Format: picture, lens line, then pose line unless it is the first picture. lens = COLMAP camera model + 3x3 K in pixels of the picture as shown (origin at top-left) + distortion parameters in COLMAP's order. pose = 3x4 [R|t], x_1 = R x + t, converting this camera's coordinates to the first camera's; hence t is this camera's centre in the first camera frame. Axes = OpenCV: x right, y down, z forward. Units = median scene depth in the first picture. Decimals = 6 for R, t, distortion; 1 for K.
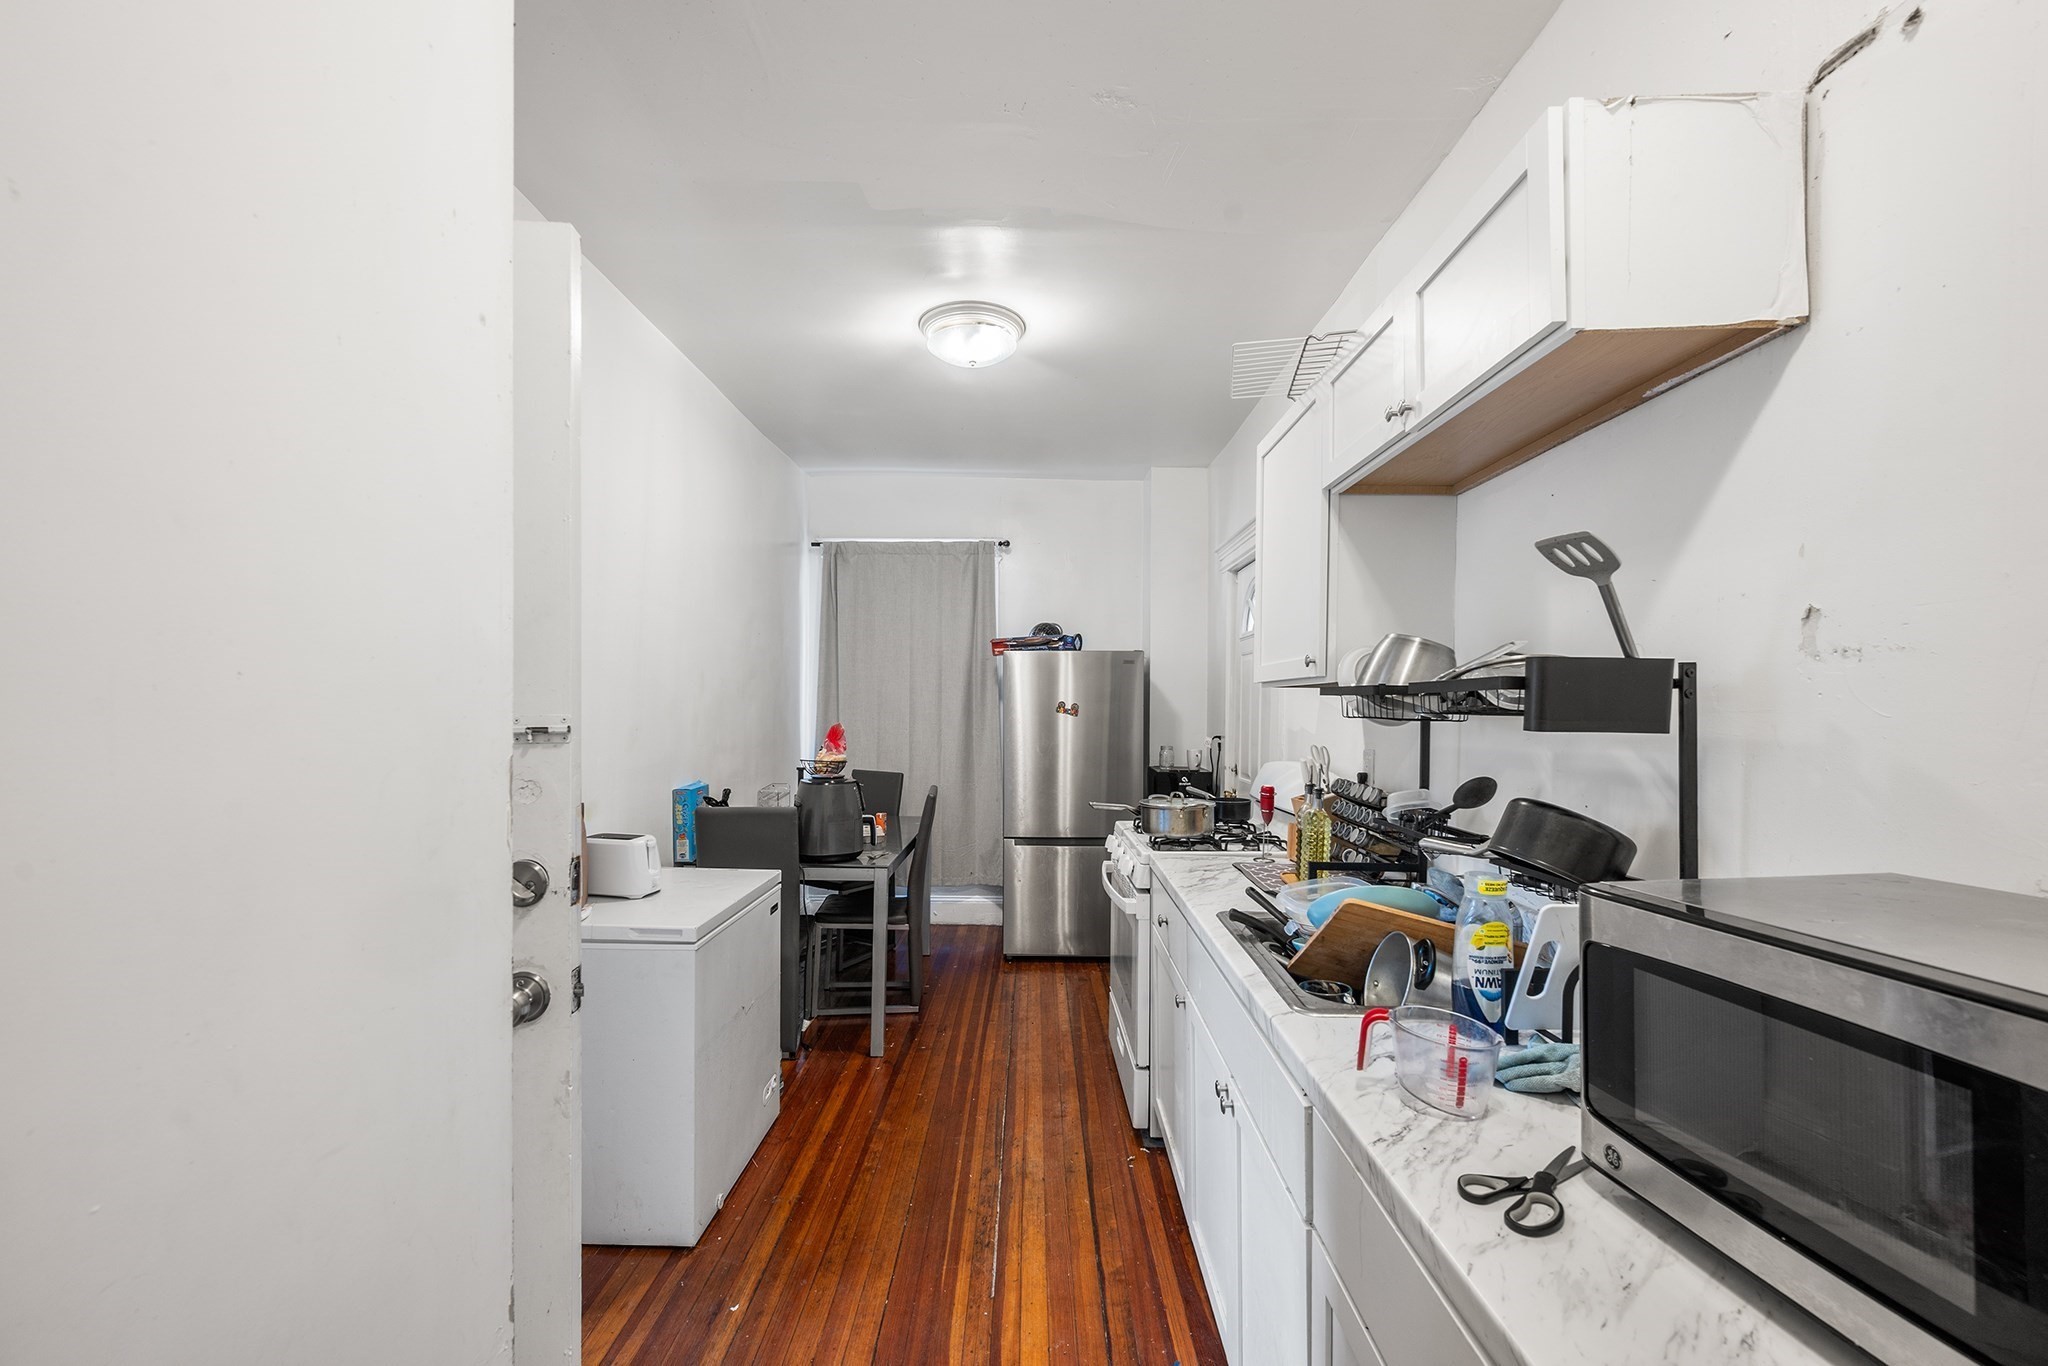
lens RADIAL K [[837.8, 0, 1023.2], [0, 837.8, 692.1], [0, 0, 1]] dist [0.000021, 0.000001]
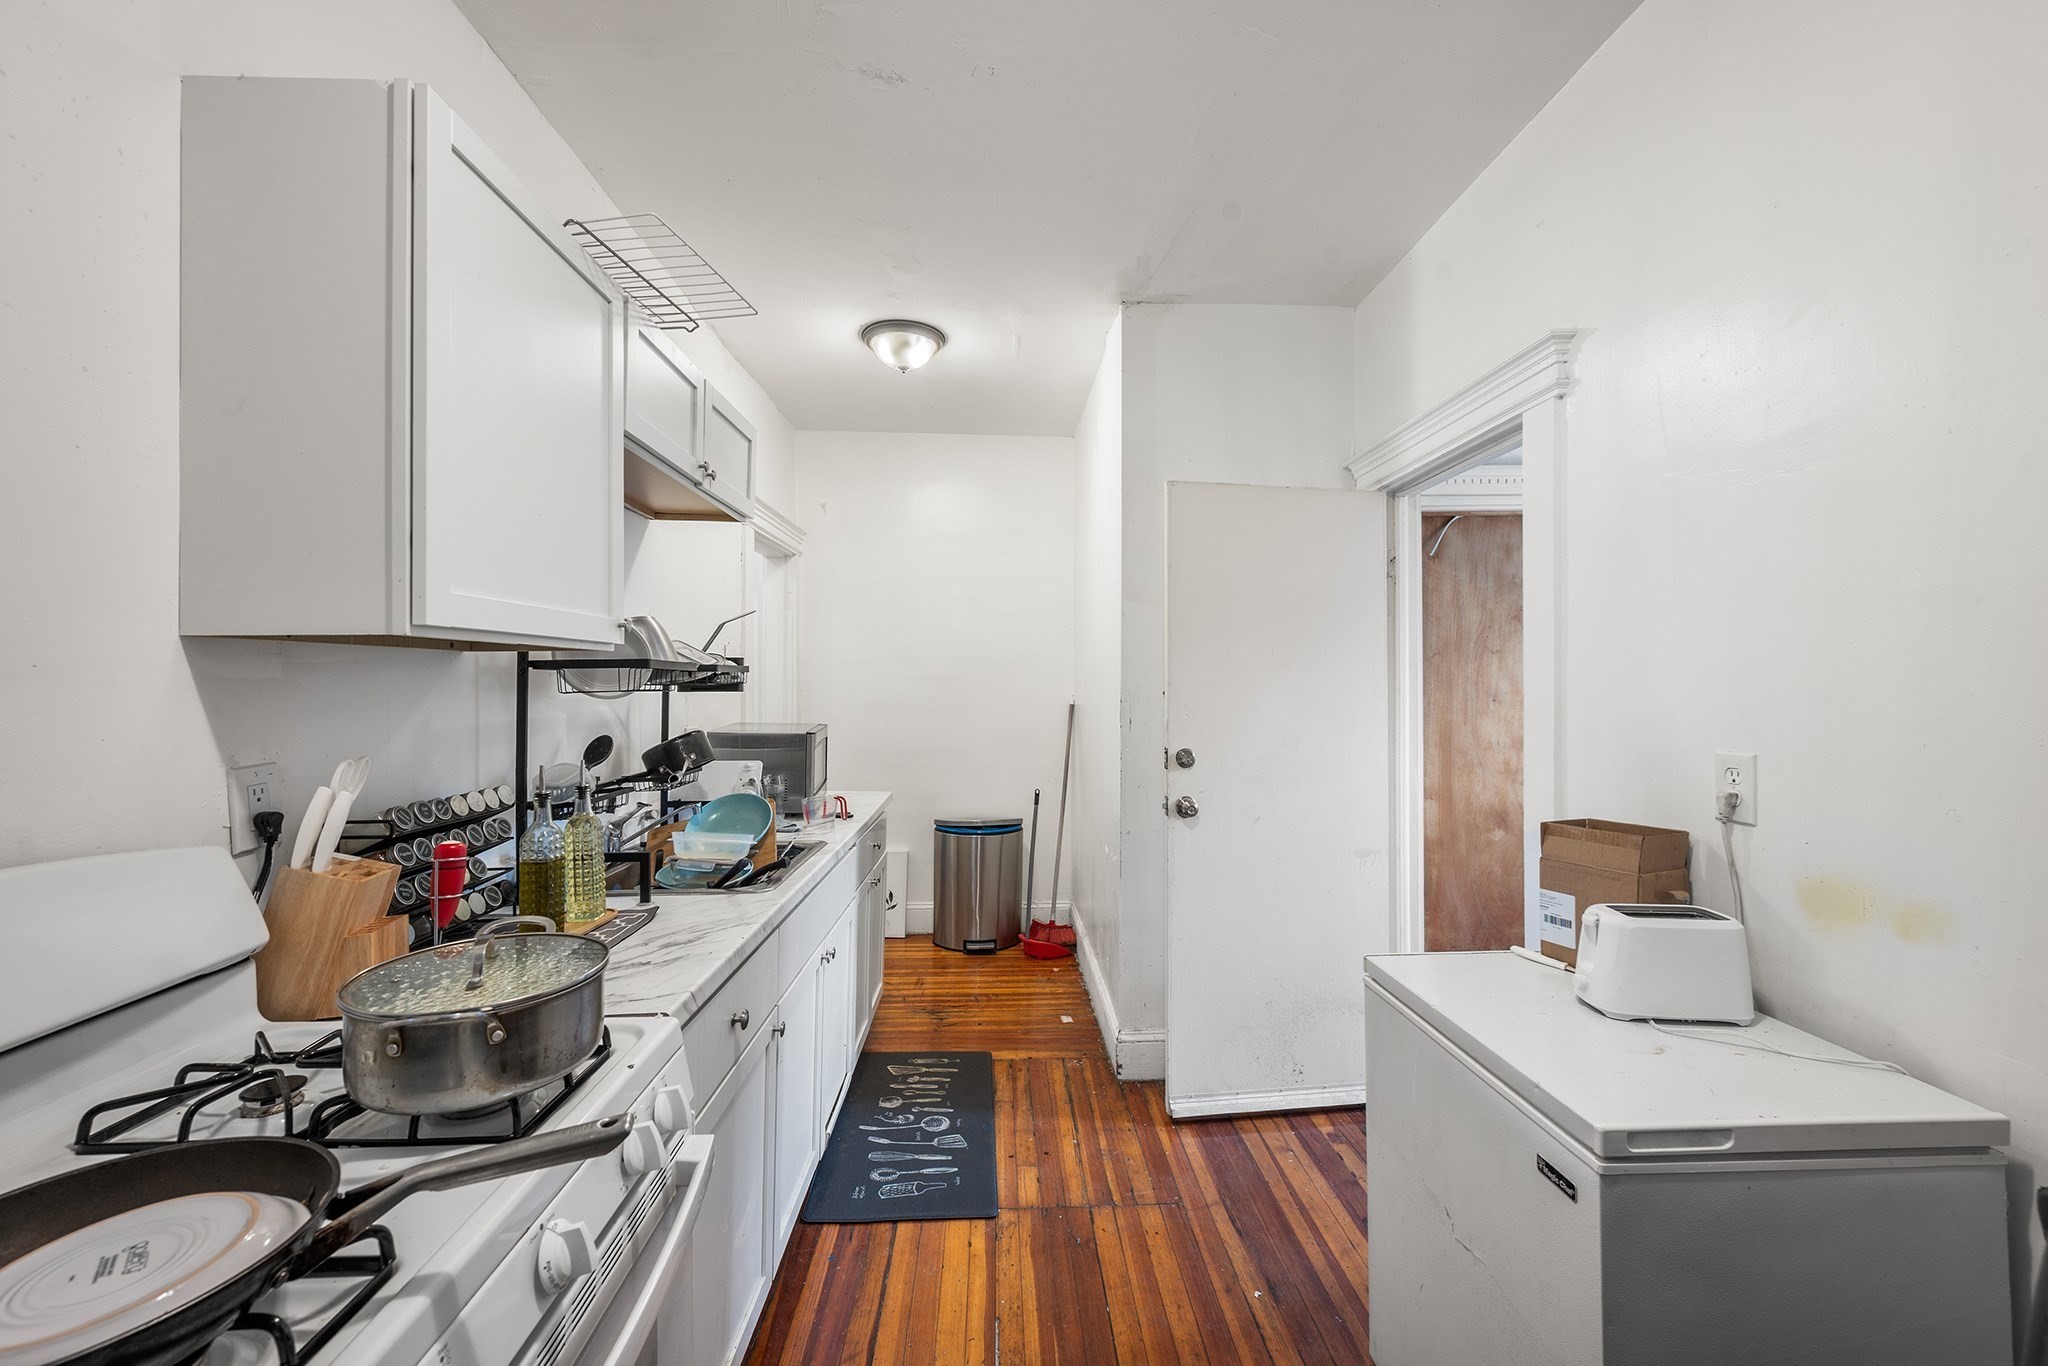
lens RADIAL K [[837.8, 0, 1027.6], [0, 837.8, 681.9], [0, 0, 1]] dist [0.000021, 0.000001]
pose [[-0.998689, -0.003533, -0.051067, -0.020910], [-0.002711, 0.999866, -0.016139, 0.031471], [0.051117, -0.015979, -0.998565, 1.983421]]
